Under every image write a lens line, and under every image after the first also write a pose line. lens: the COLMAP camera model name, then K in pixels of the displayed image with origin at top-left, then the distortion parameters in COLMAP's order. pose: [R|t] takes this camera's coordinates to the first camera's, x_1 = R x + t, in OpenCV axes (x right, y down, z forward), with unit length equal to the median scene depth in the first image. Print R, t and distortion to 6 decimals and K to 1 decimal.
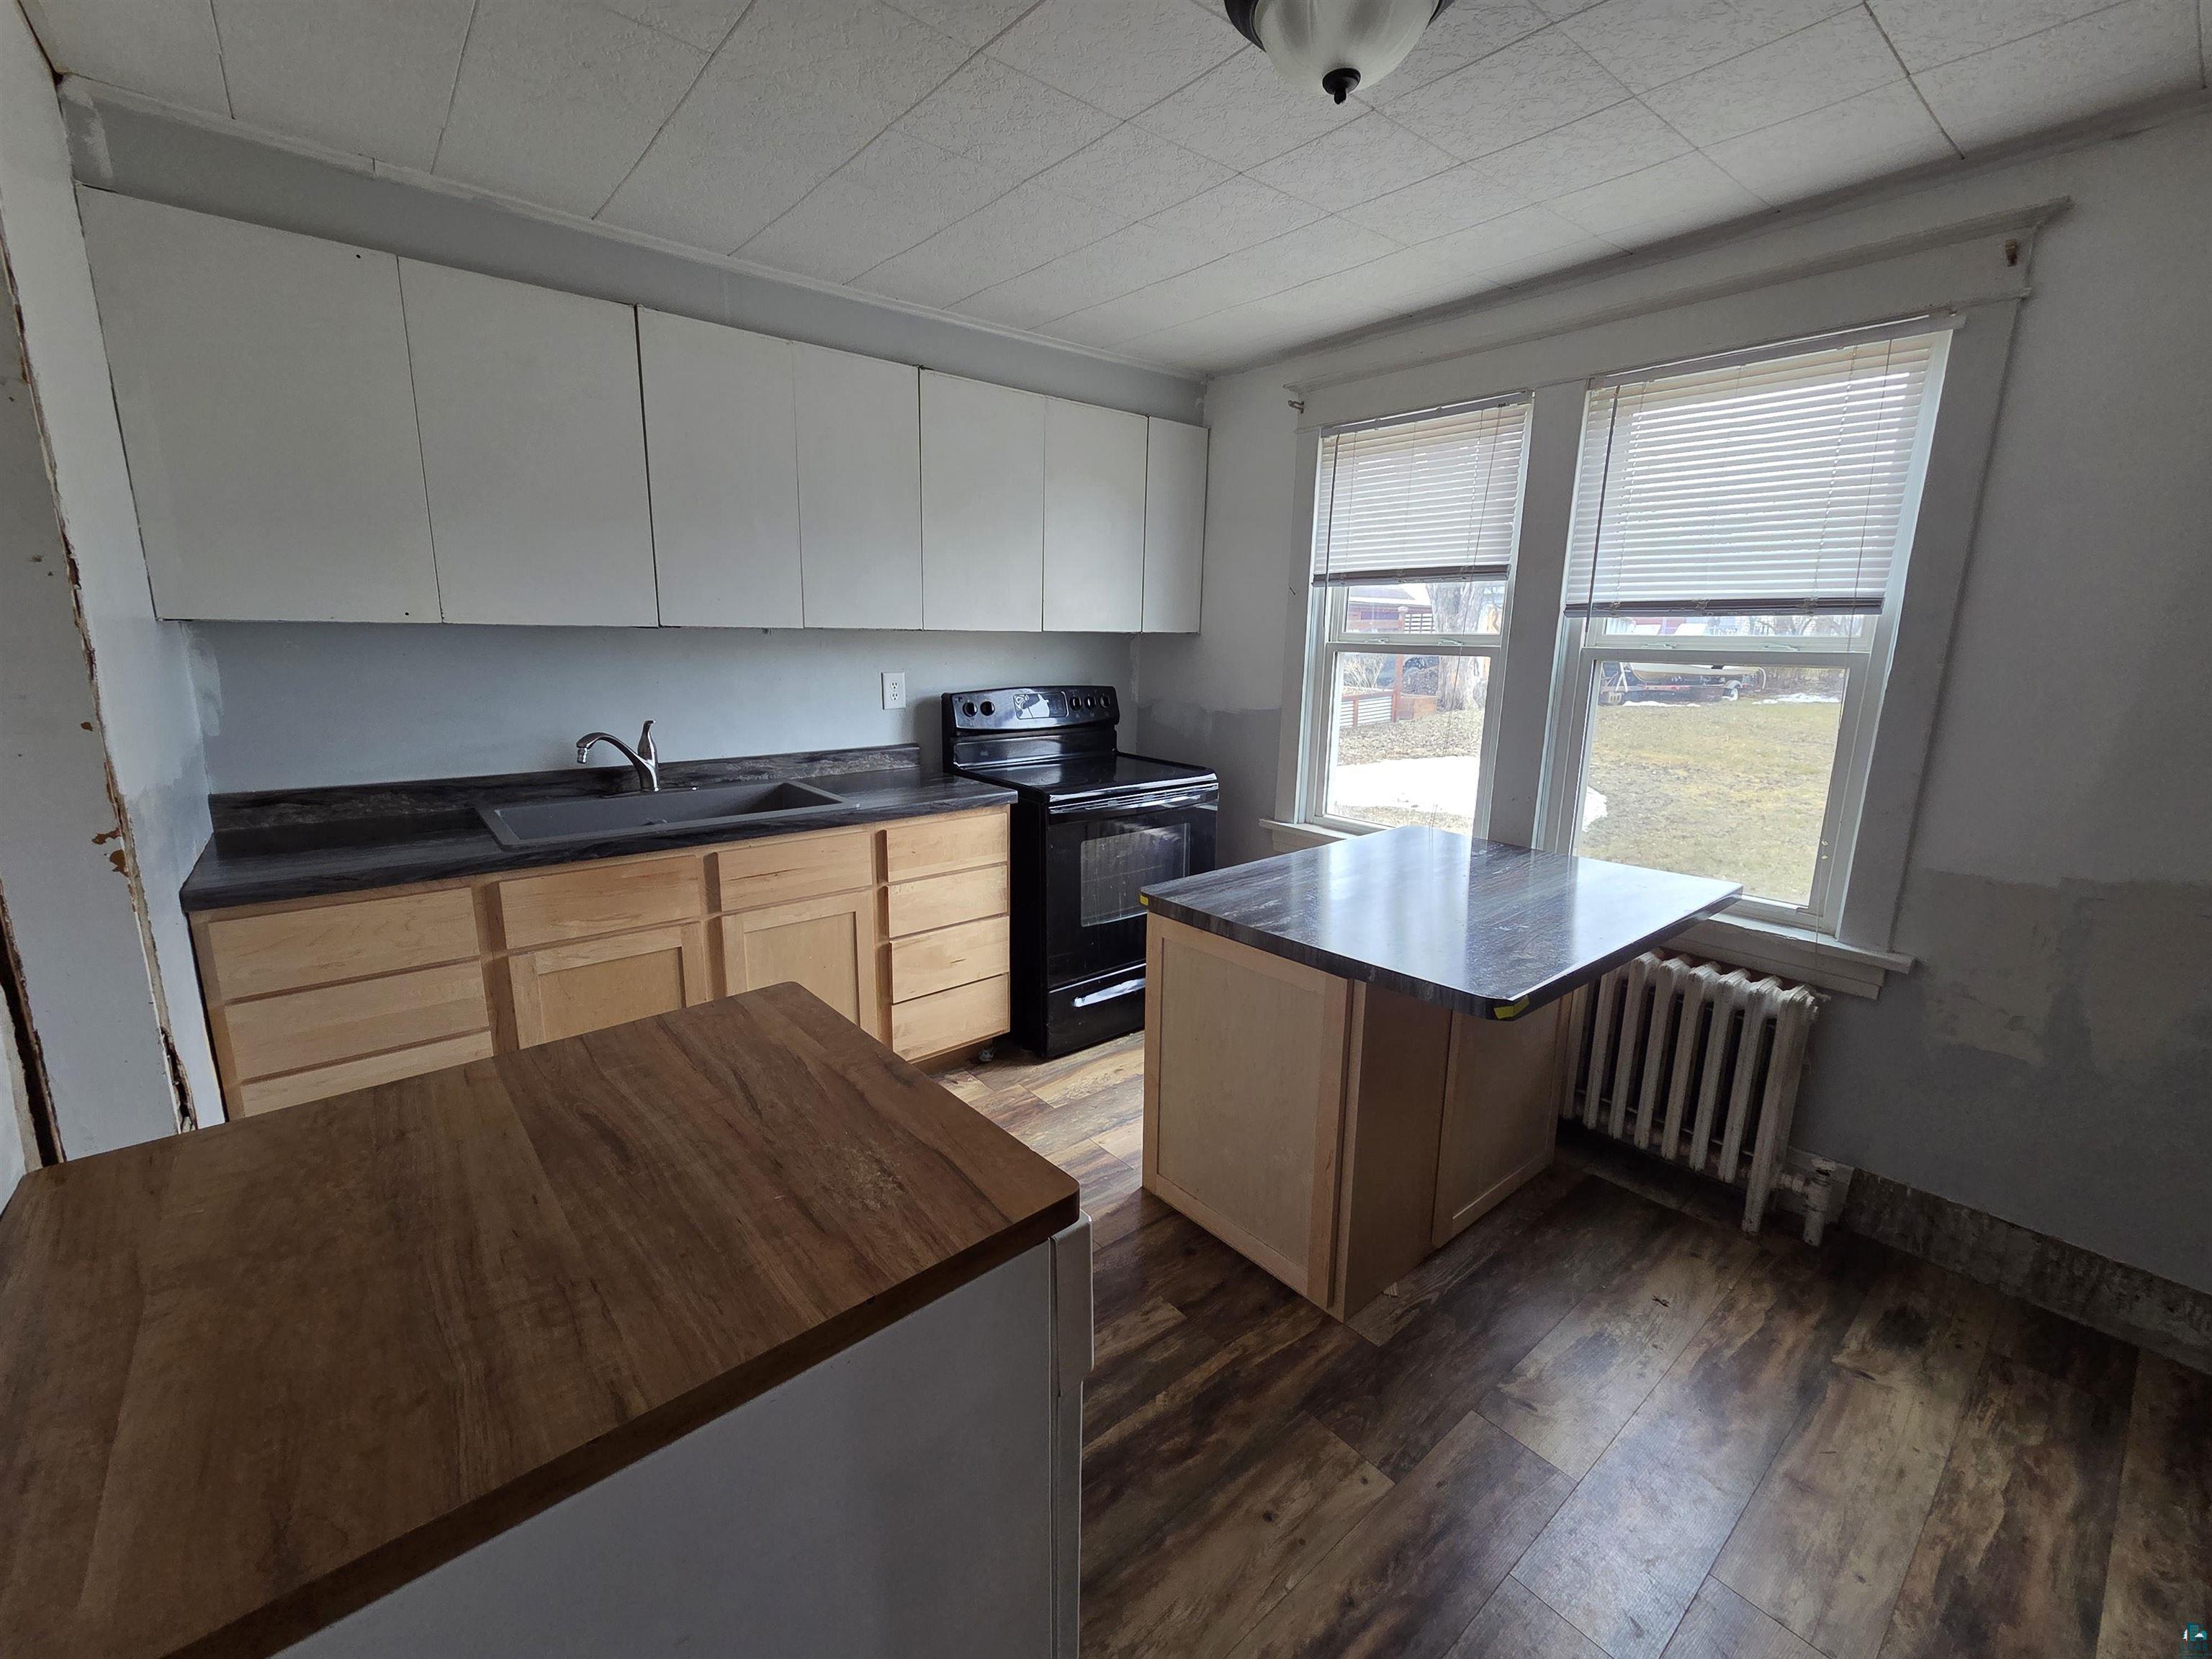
lens RADIAL K [[910.1, 0, 1093.5], [0, 910.1, 823.1], [0, 0, 1]] dist [0.005679, -0.000771]
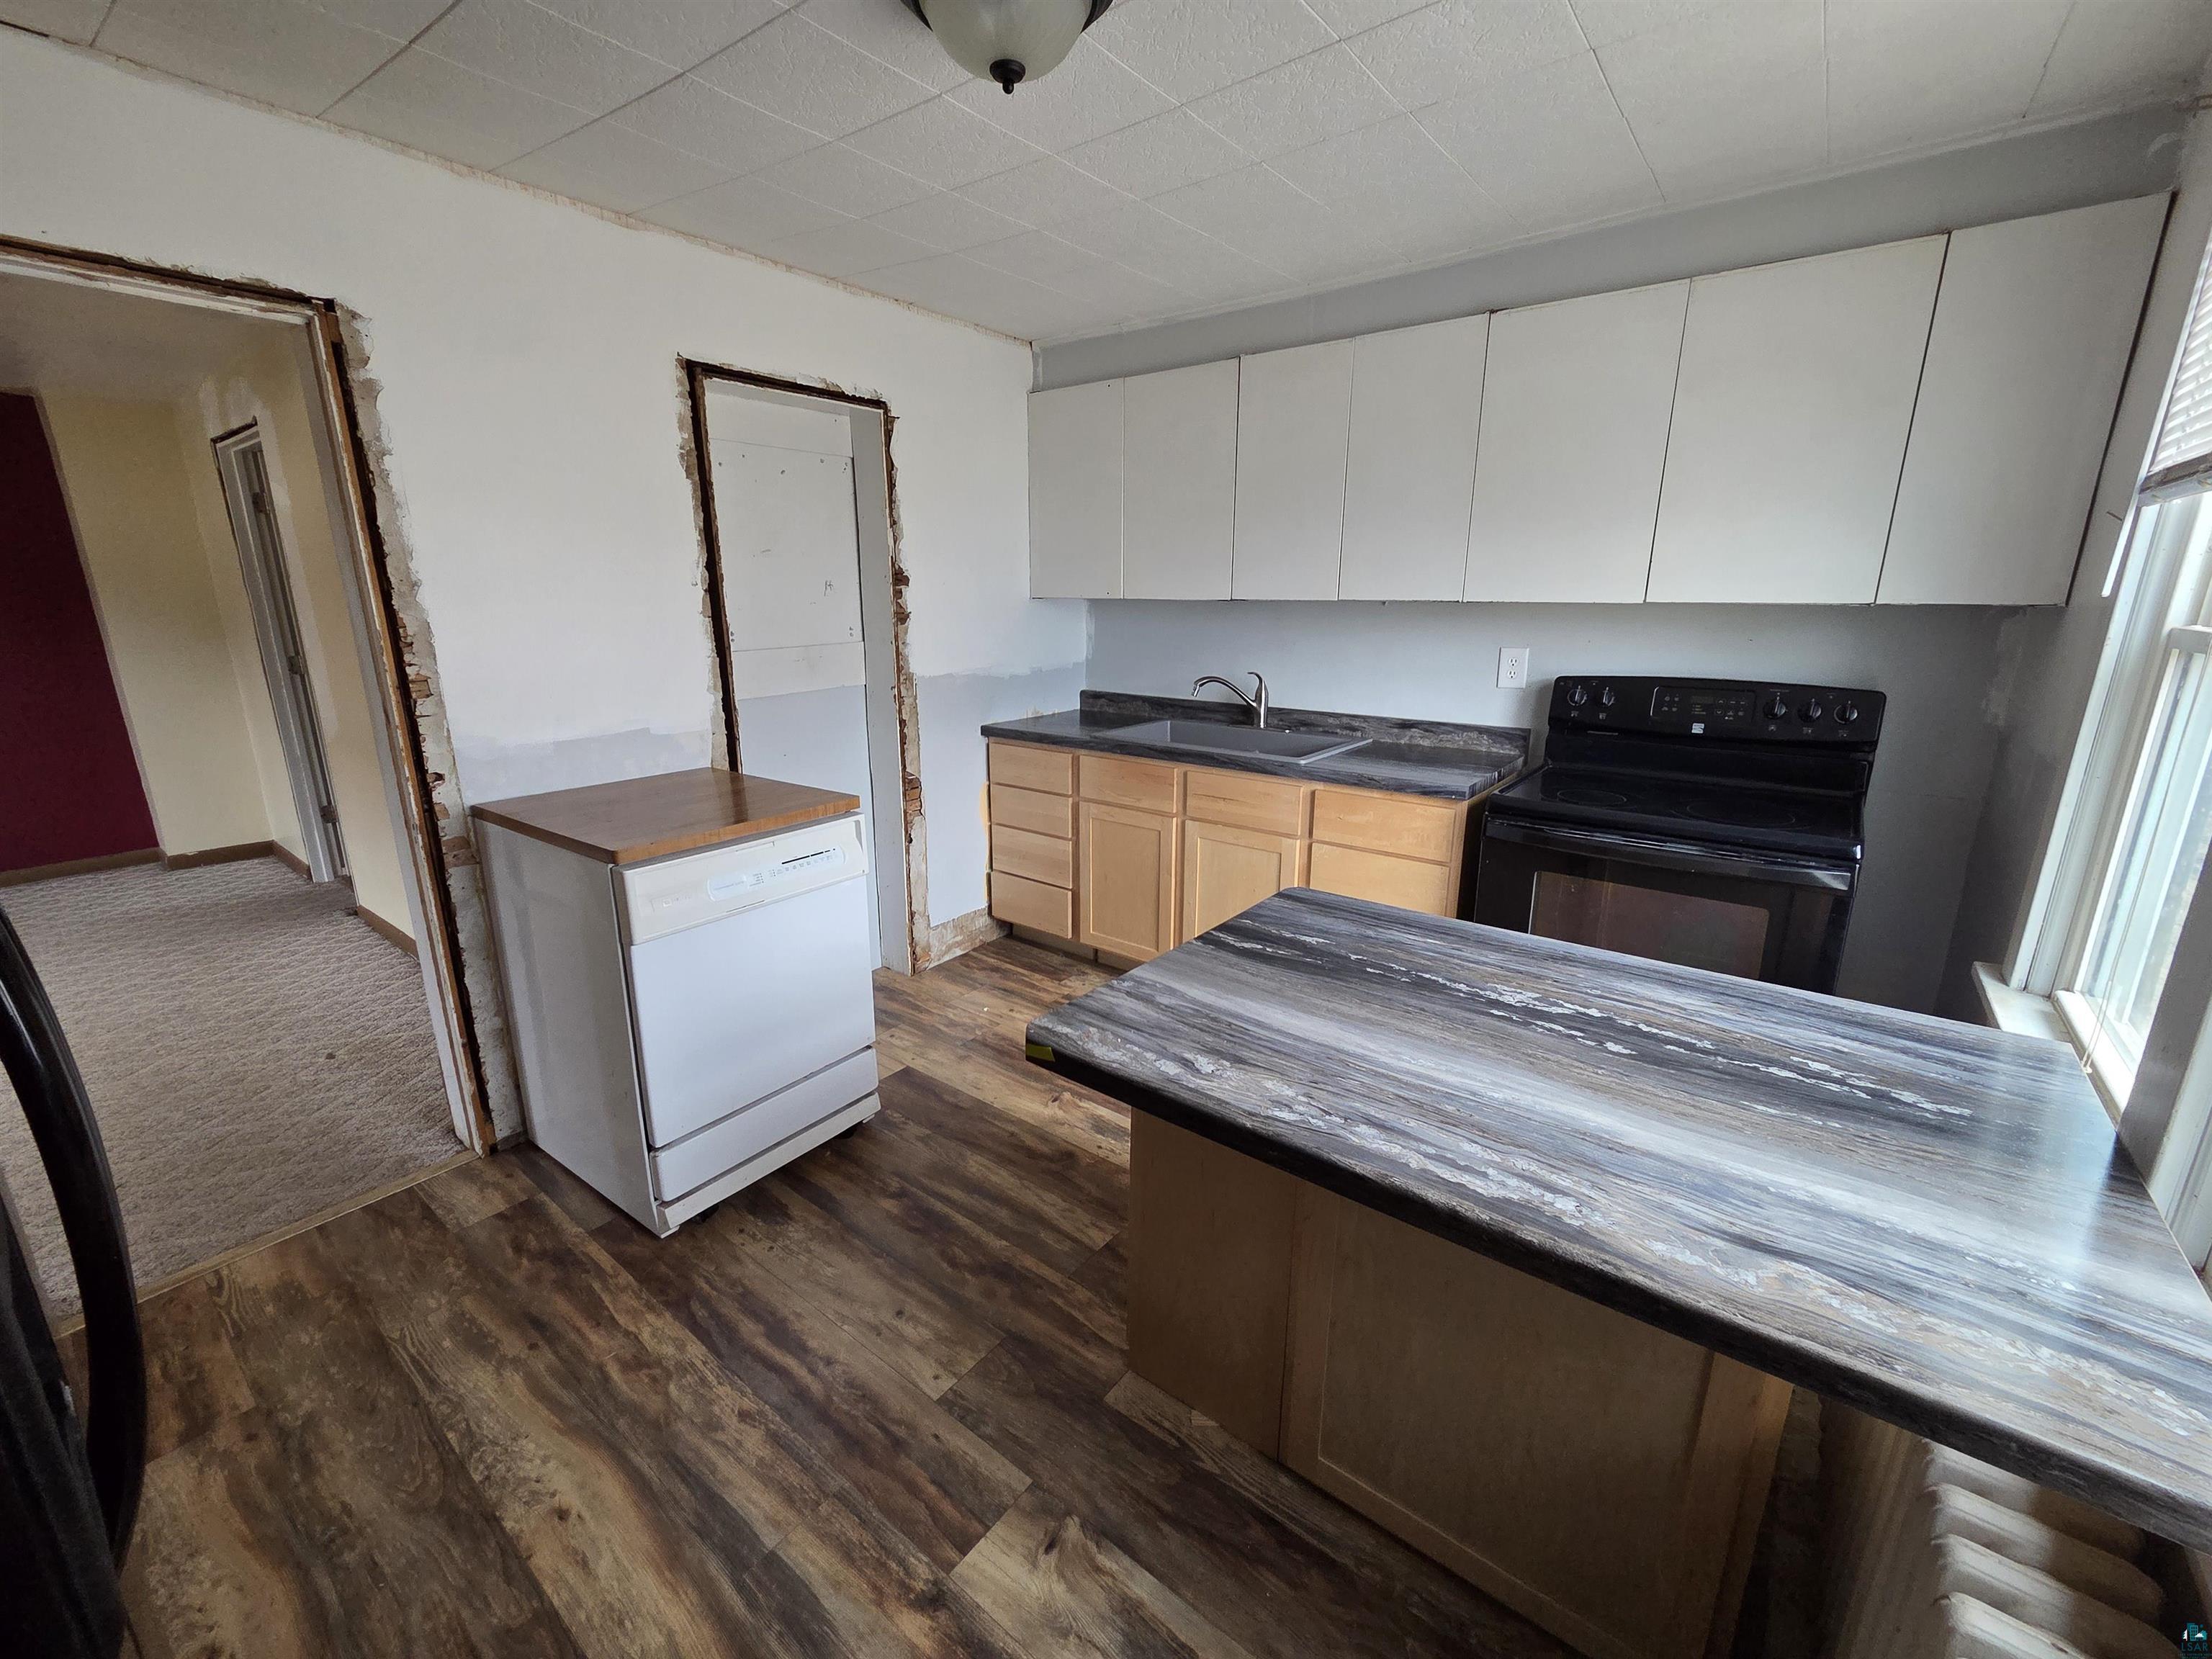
lens RADIAL K [[910.1, 0, 1099.5], [0, 910.1, 824.7], [0, 0, 1]] dist [0.005679, -0.000771]
pose [[0.220259, 0.233158, -0.947166, 0.786889], [-0.201024, 0.961019, 0.189821, -0.111406], [0.954503, 0.148594, 0.258543, 0.512505]]
